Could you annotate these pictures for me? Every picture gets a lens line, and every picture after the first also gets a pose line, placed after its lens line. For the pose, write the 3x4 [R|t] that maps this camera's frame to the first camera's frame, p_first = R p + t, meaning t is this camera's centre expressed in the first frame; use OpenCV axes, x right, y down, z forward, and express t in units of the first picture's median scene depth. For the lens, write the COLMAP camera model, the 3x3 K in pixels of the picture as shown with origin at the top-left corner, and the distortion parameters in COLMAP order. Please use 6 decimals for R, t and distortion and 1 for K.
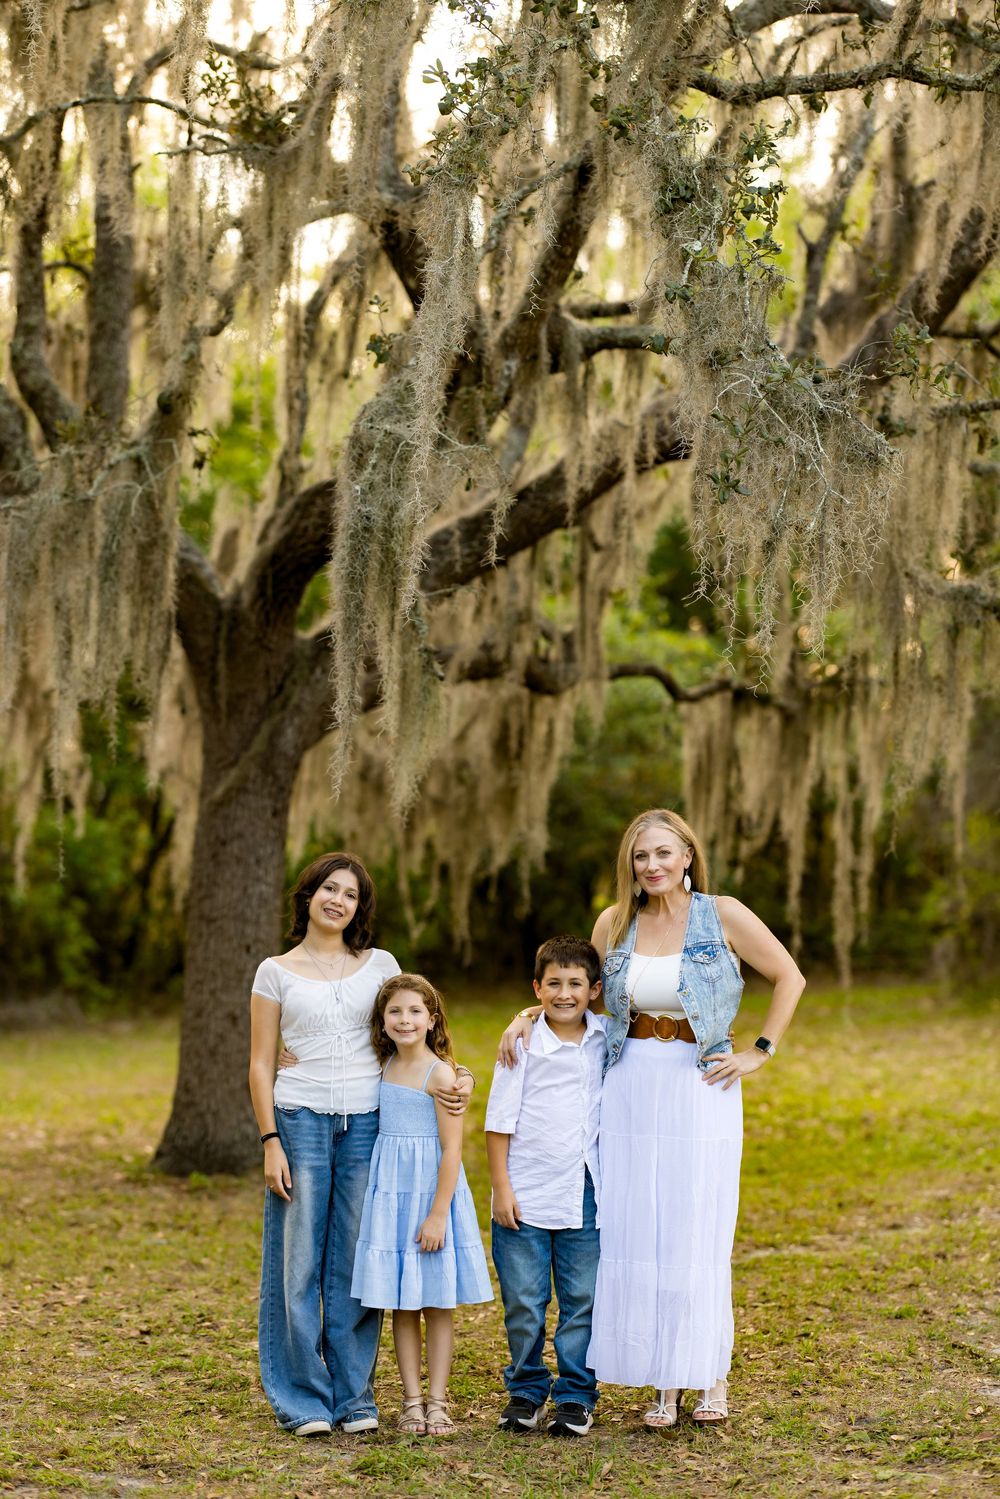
lens RADIAL K [[3301.4, 0, 500.0], [0, 3301.4, 749.5], [0, 0, 1]] dist [-0.463974, 4.994298]
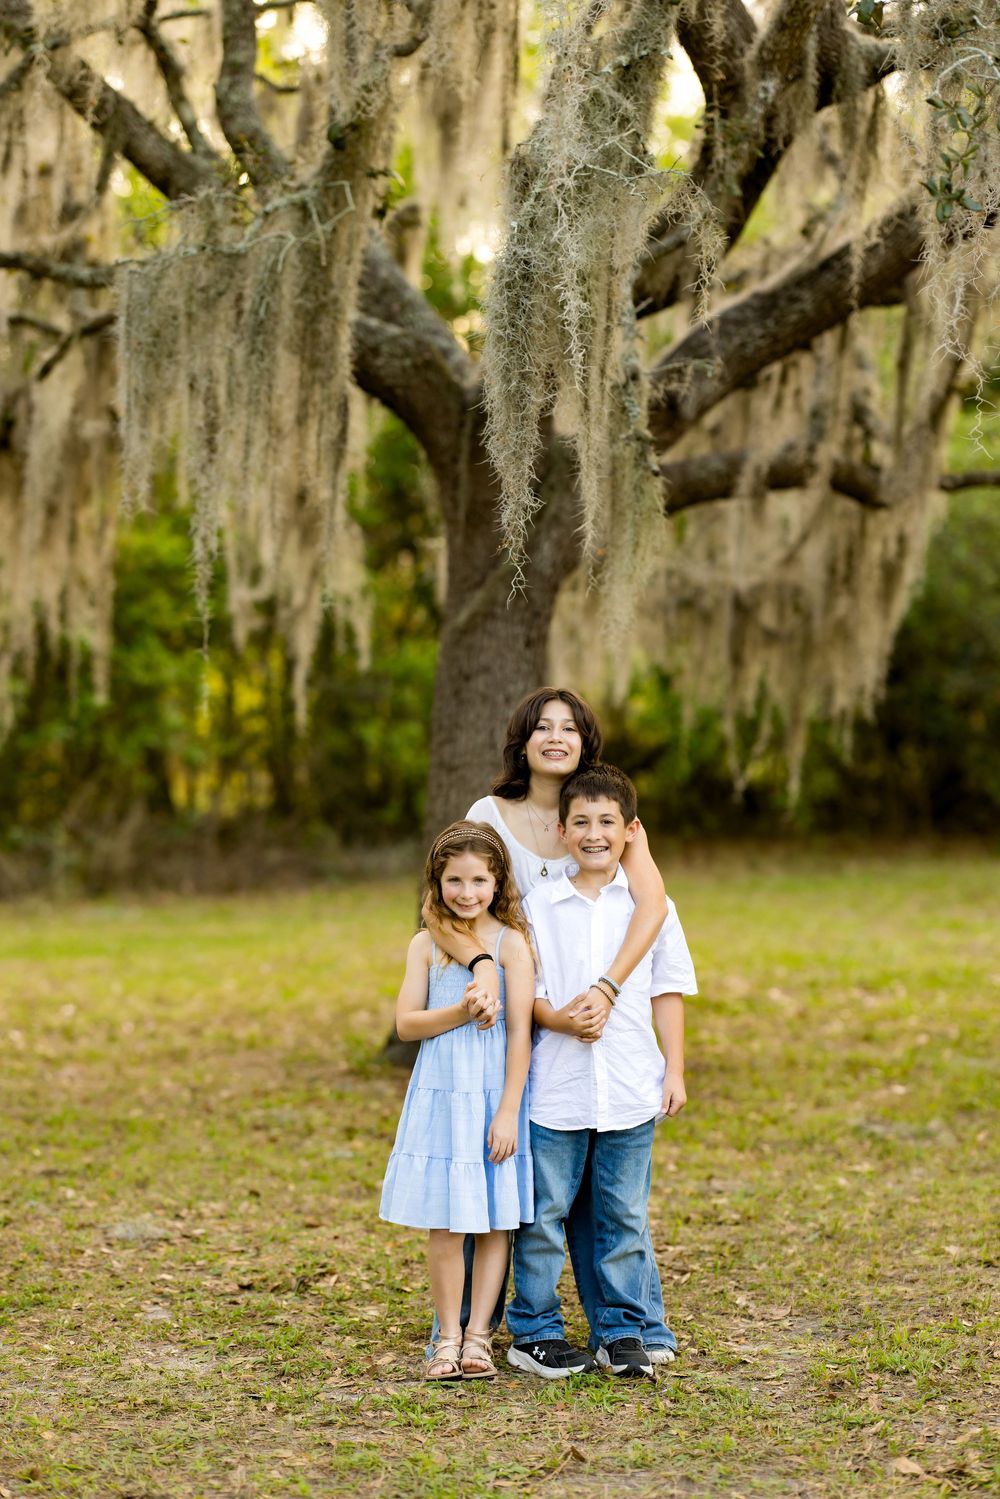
lens RADIAL K [[3292.9, 0, 500.0], [0, 3292.9, 749.5], [0, 0, 1]] dist [0.002974, -0.584943]
pose [[0.988424, 0.014320, -0.151038, 0.063035], [-0.006935, 0.998760, 0.049305, 0.005835], [0.151557, -0.047687, 0.987298, 0.189959]]
